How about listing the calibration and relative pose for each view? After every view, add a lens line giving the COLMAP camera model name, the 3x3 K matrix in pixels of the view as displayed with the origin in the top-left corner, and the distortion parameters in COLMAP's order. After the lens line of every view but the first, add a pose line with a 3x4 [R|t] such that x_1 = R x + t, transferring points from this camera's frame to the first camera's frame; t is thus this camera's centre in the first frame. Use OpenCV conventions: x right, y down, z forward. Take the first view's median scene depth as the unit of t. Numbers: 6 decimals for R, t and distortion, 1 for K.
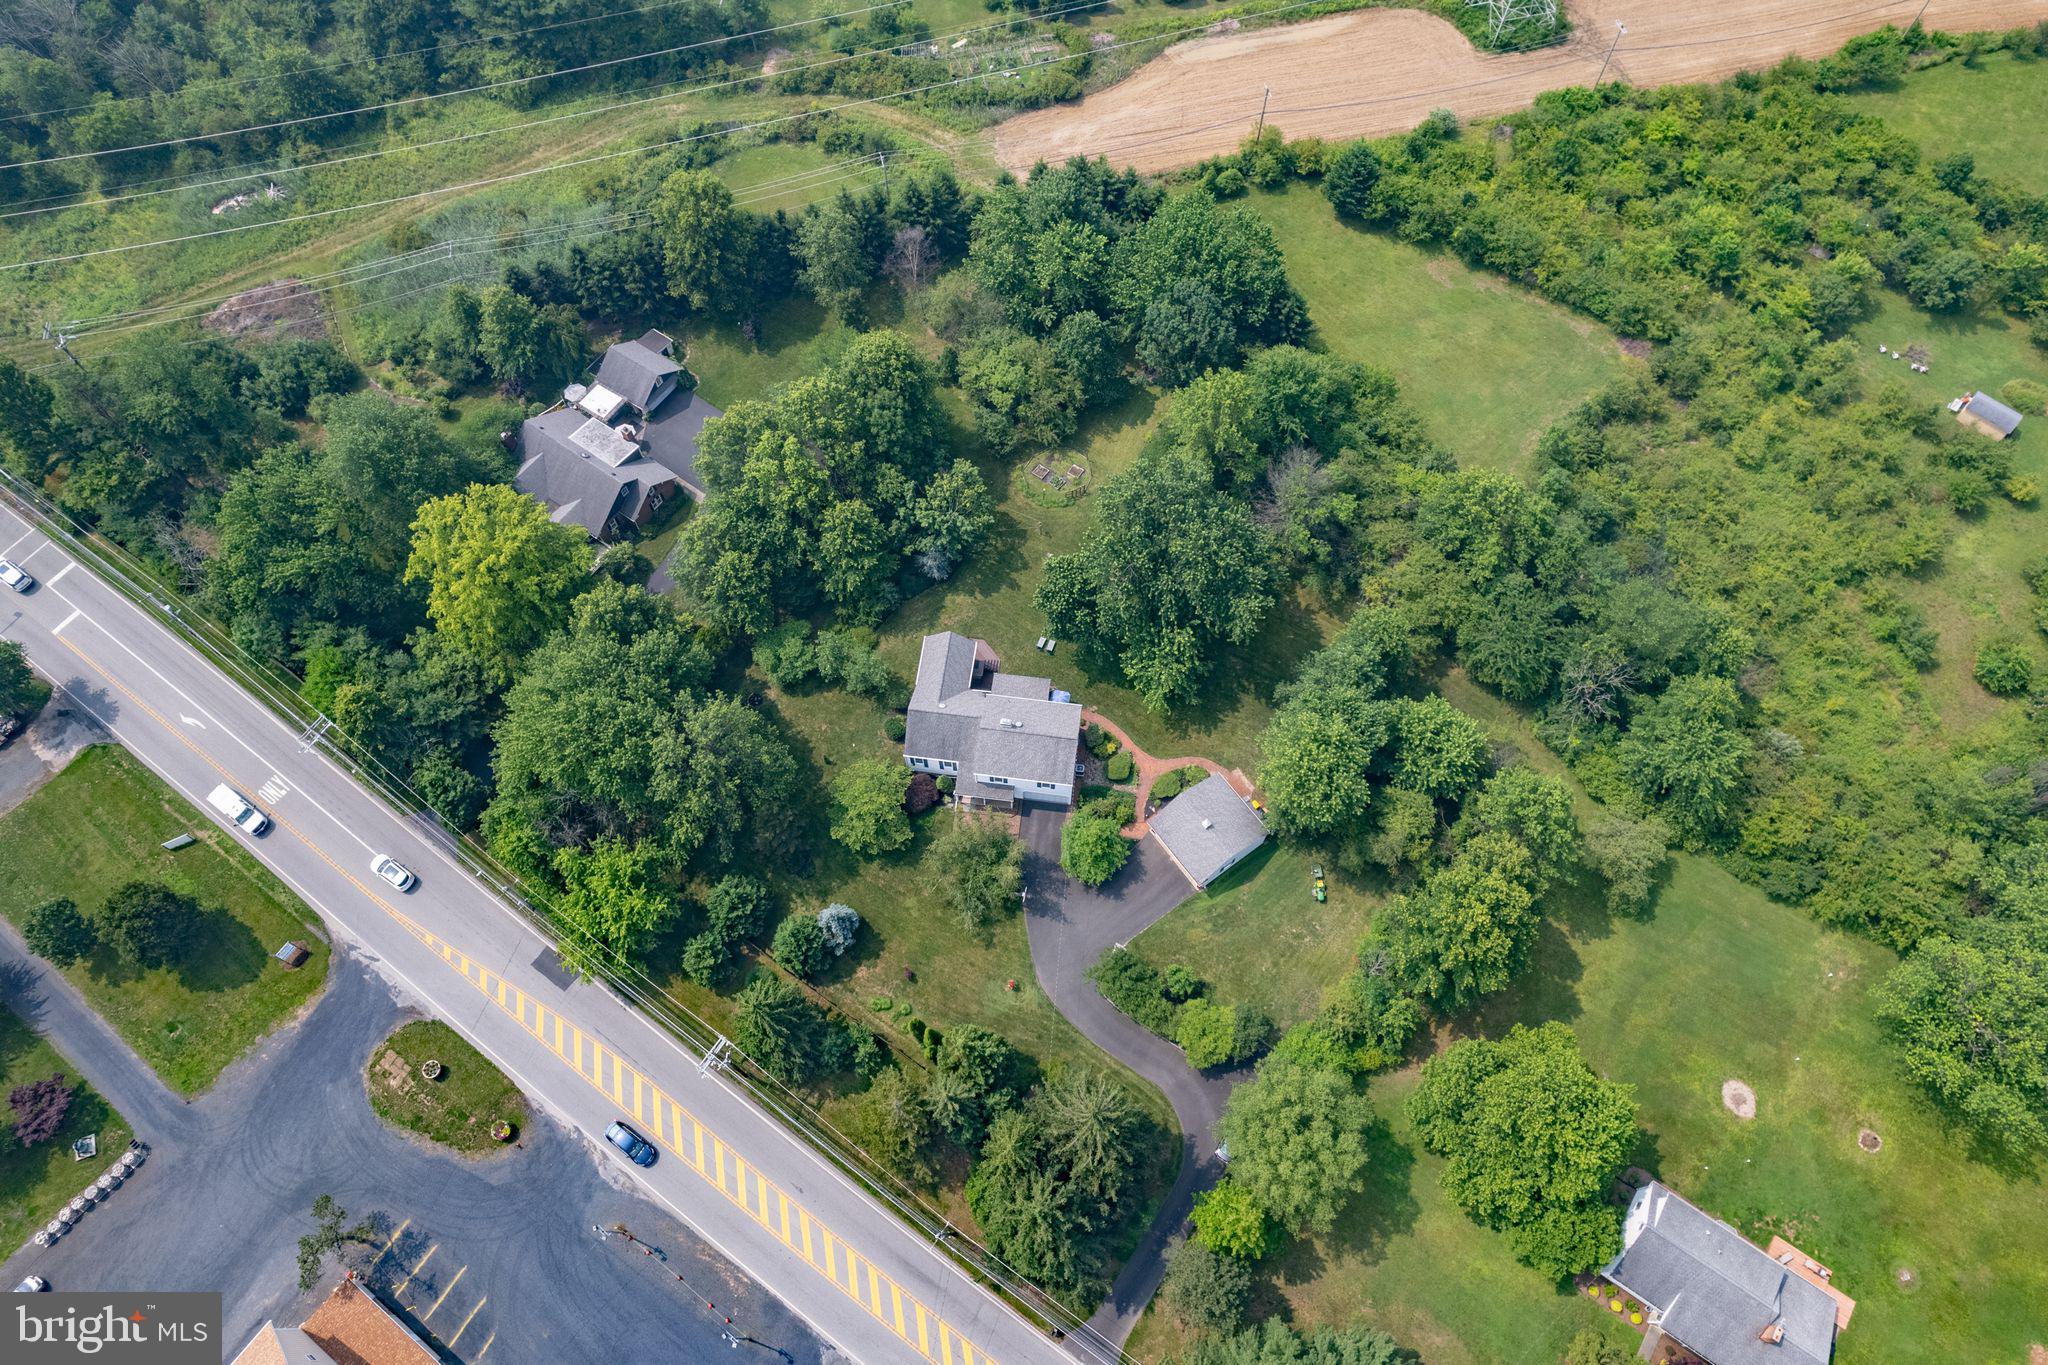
lens RADIAL K [[1327.6, 0, 1023.8], [0, 1327.6, 686.5], [0, 0, 1]] dist [-0.052285, 0.039603]
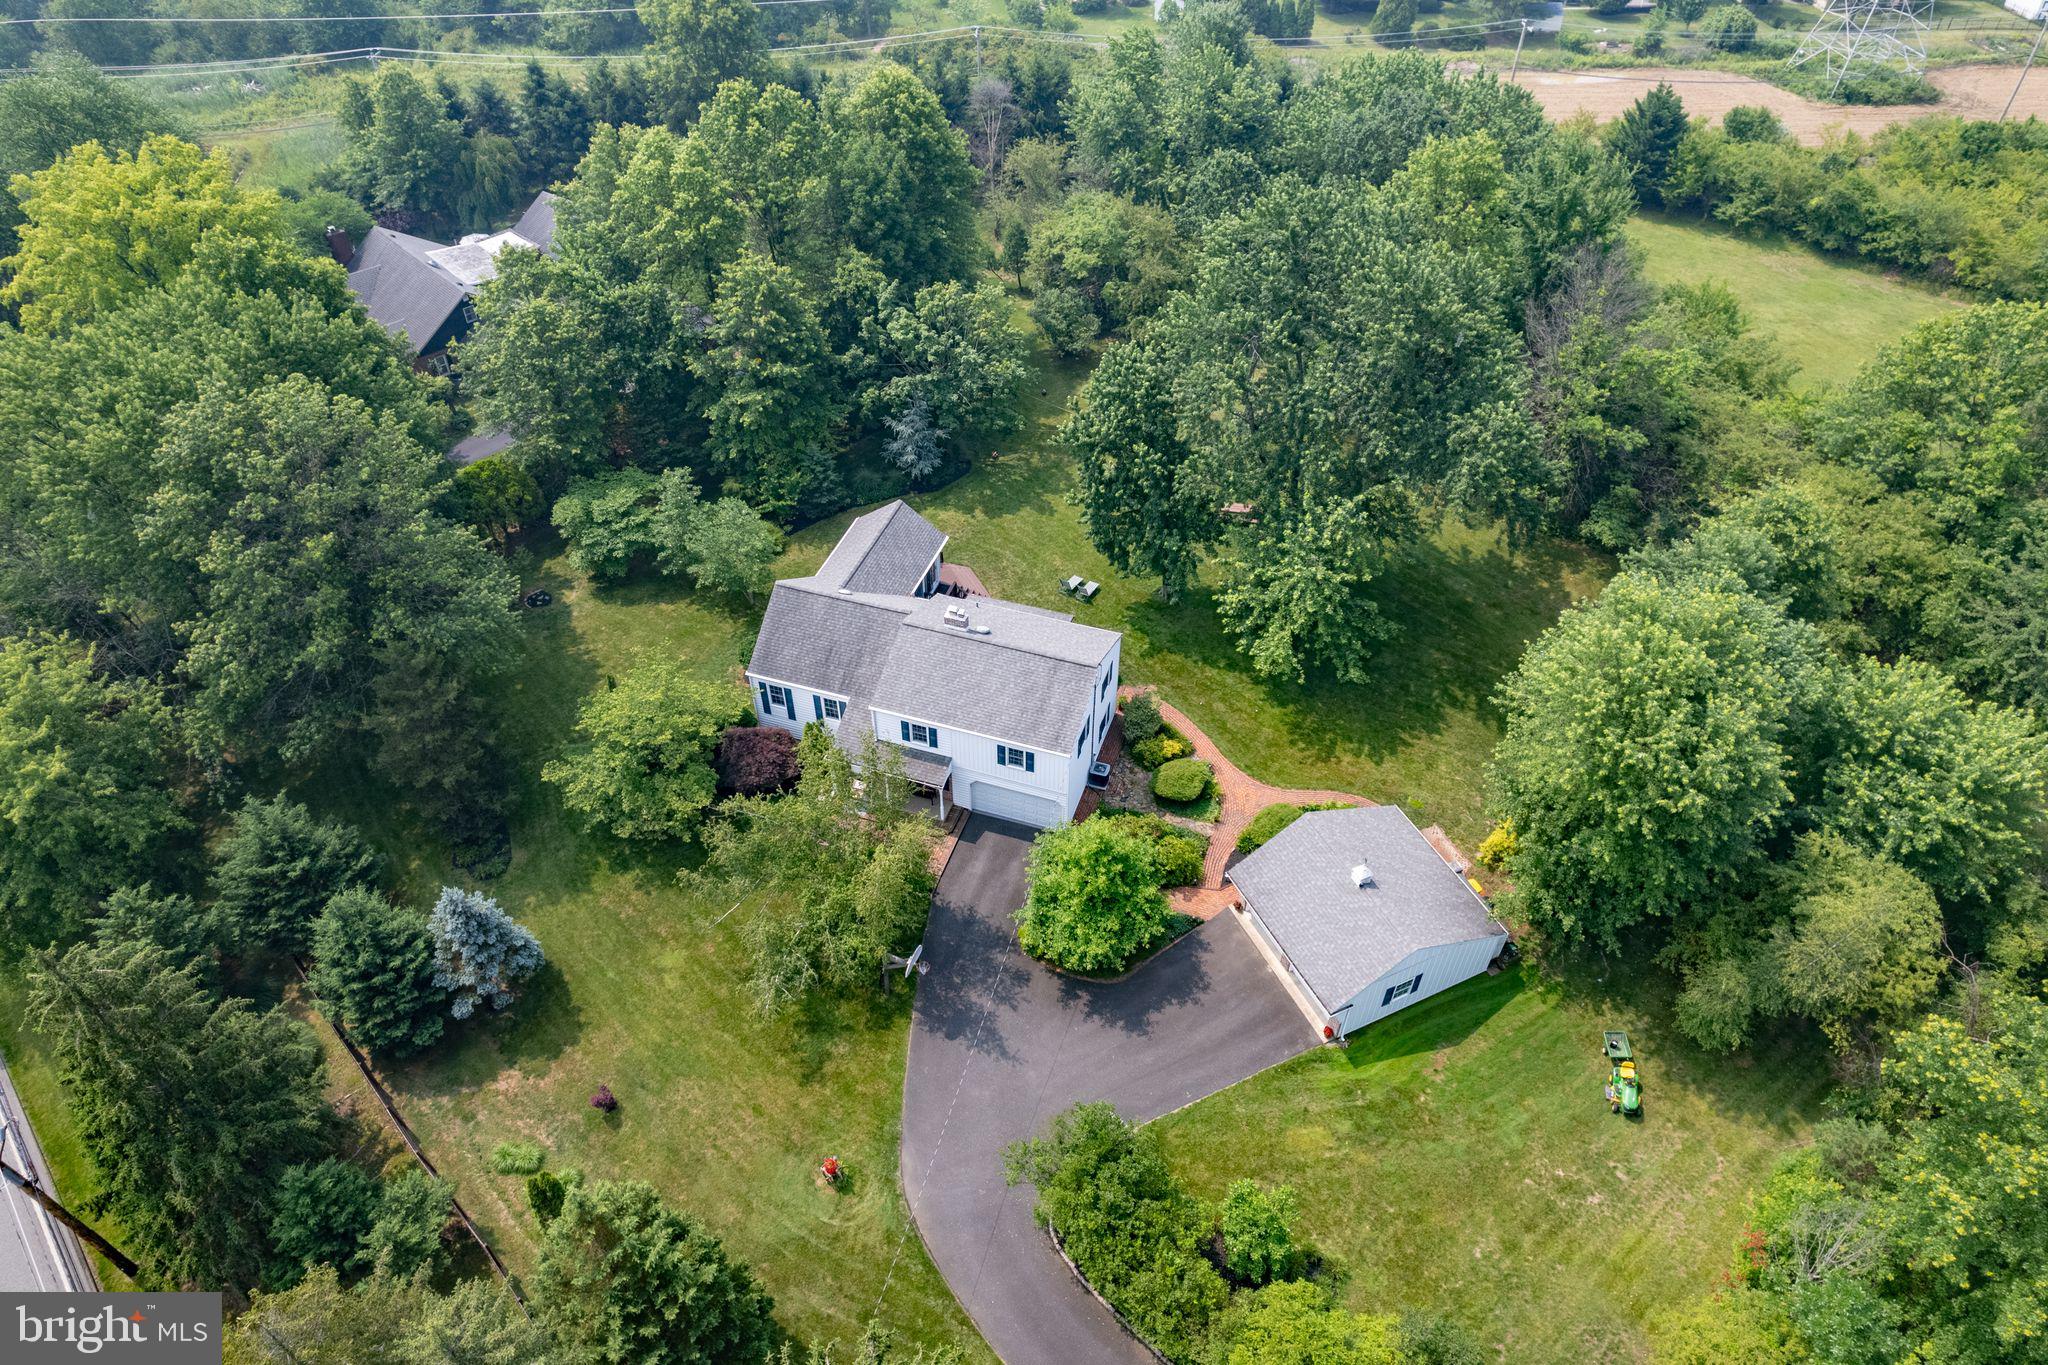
lens RADIAL K [[1327.6, 0, 1033.1], [0, 1327.6, 681.0], [0, 0, 1]] dist [-0.052285, 0.039603]
pose [[0.981818, 0.137226, -0.131156, 0.078997], [-0.175173, 0.921164, -0.347523, 0.208015], [0.073127, 0.364179, 0.928453, 0.556948]]
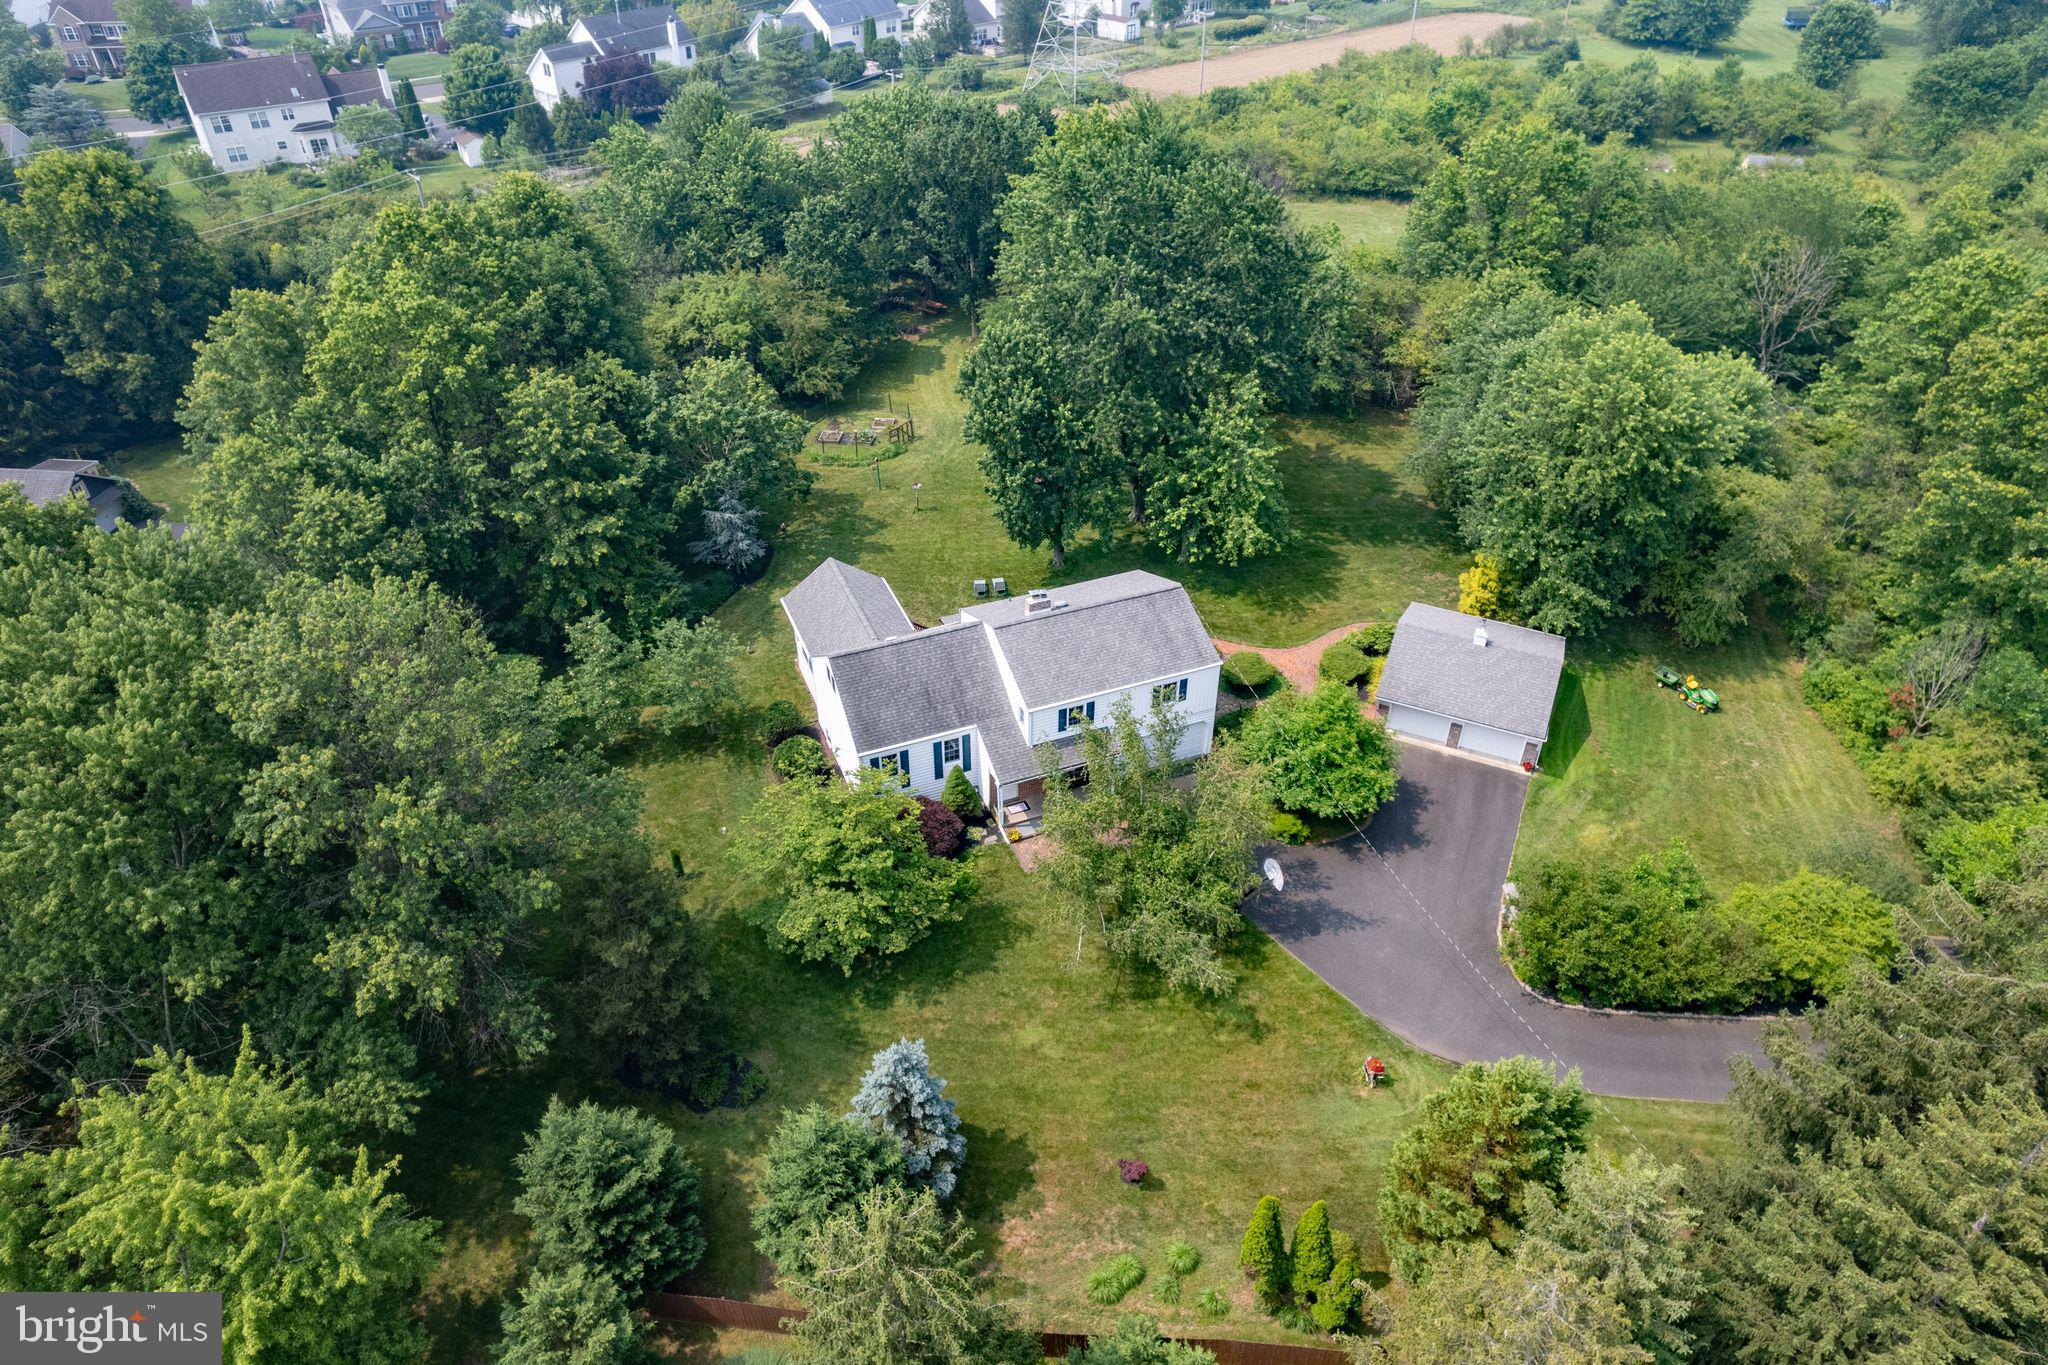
lens RADIAL K [[1327.6, 0, 1027.5], [0, 1327.6, 674.6], [0, 0, 1]] dist [-0.052285, 0.039603]
pose [[0.866723, -0.285752, 0.408824, -0.214586], [0.443387, 0.816819, -0.369073, 0.218428], [-0.228472, 0.501152, 0.834654, 0.612213]]
